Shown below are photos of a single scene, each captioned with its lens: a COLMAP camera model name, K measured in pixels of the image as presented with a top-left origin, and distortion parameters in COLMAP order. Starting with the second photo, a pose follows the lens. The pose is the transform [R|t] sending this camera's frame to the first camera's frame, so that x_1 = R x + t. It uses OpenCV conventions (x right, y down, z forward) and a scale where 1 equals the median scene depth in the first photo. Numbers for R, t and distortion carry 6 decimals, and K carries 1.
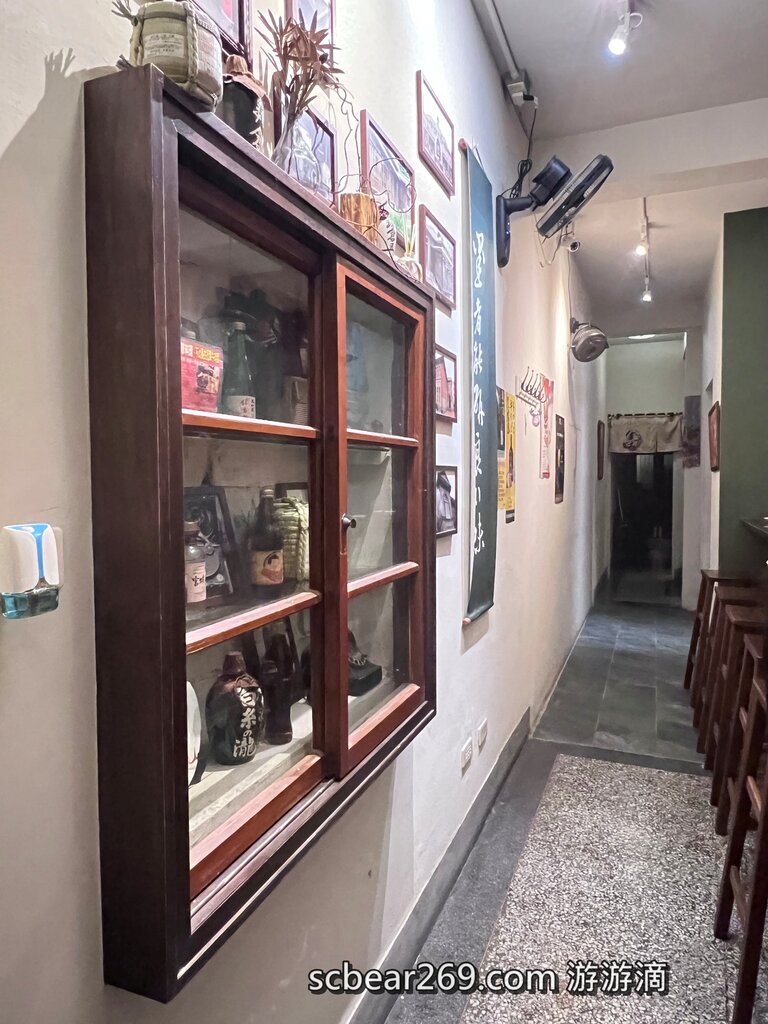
lens RADIAL K [[665.7, 0, 374.9], [0, 665.7, 502.0], [0, 0, 1]] dist [0.001411, -0.001941]
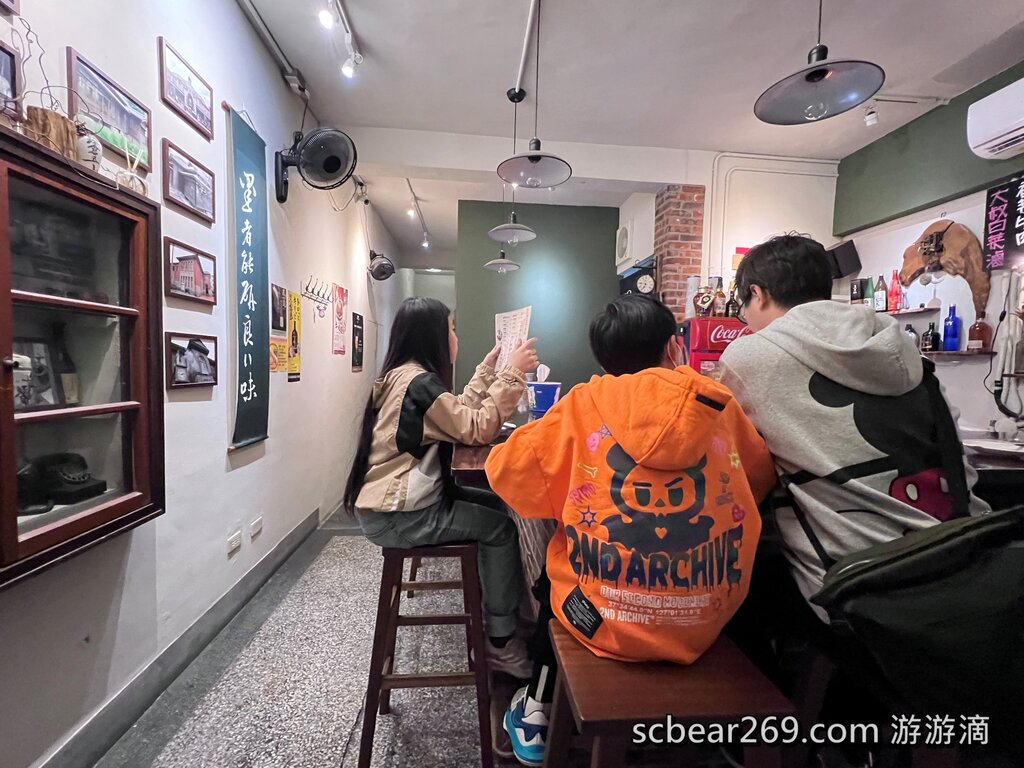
lens RADIAL K [[448.4, 0, 512.0], [0, 448.4, 384.0], [0, 0, 1]] dist [0.000273, 0.000252]
pose [[0.882275, 0.004719, 0.470712, 0.123224], [-0.010994, 0.999884, 0.010583, 0.015355], [-0.470607, -0.014512, 0.882224, -0.064110]]
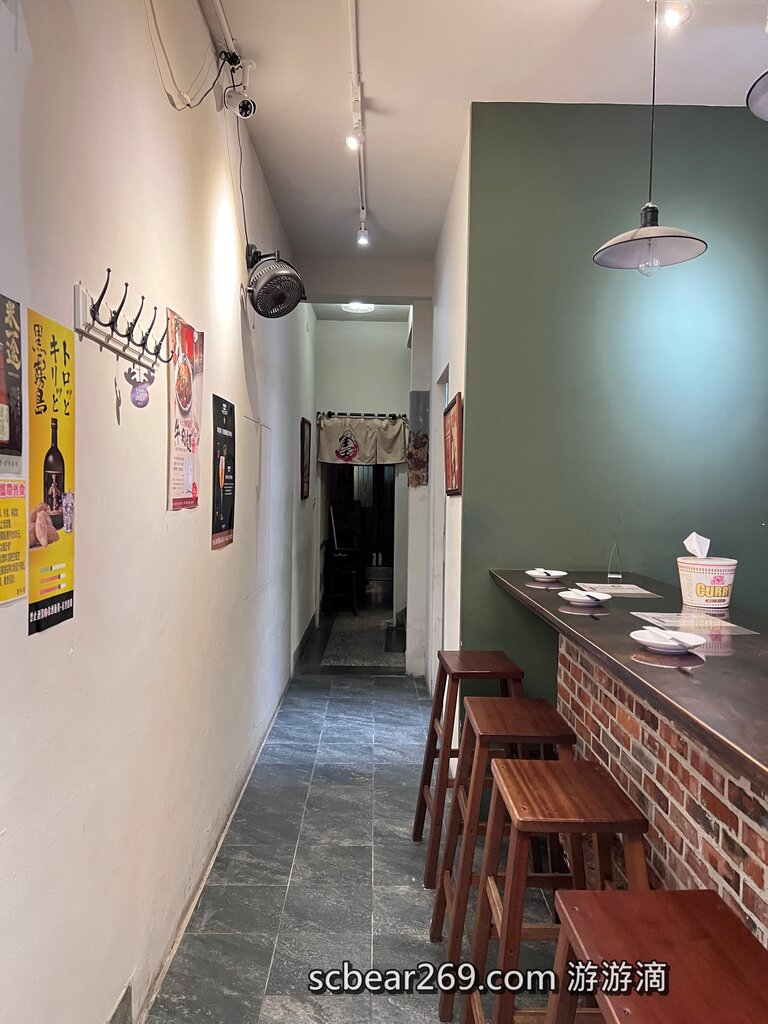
lens RADIAL K [[778.4, 0, 384.0], [0, 778.4, 512.0], [0, 0, 1]] dist [0.031372, -0.000943]
pose [[0.917284, 0.005187, 0.398199, 0.150575], [-0.003312, 0.999980, -0.005396, -0.030031], [-0.398219, 0.003630, 0.917283, 0.349657]]
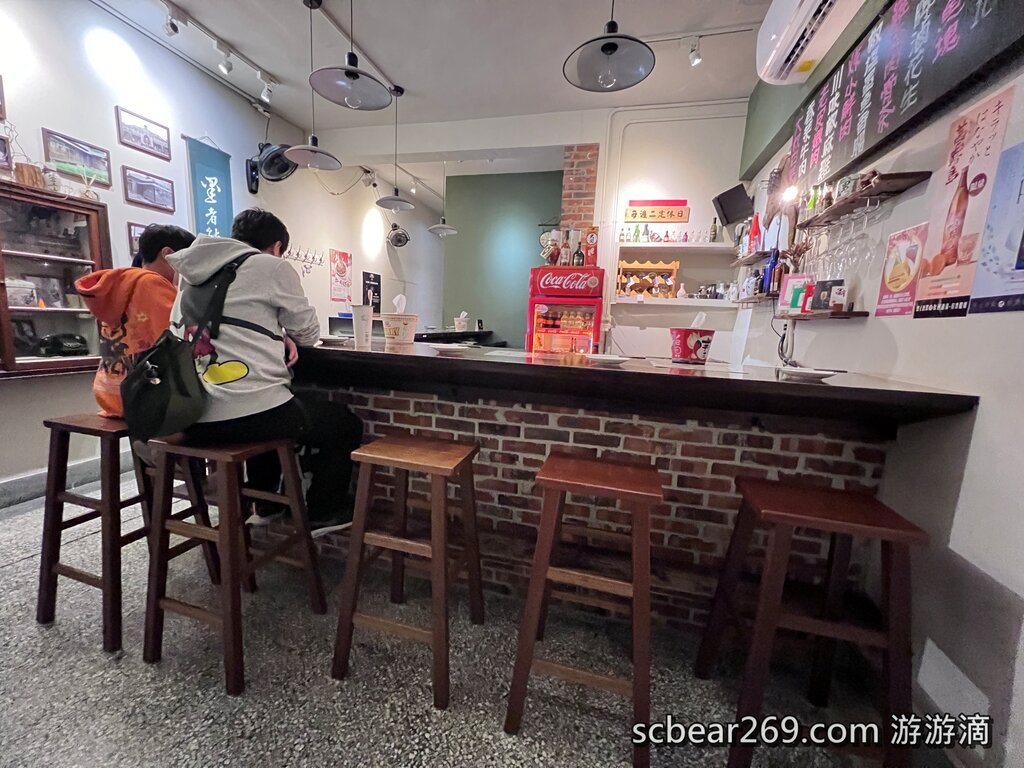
lens RADIAL K [[408.3, 0, 512.0], [0, 408.3, 384.0], [0, 0, 1]] dist [-0.000487, -0.000359]
pose [[0.988505, 0.032976, 0.147547, 0.589317], [-0.049922, 0.992379, 0.112662, 0.048135], [-0.142707, -0.118733, 0.982618, -0.346221]]
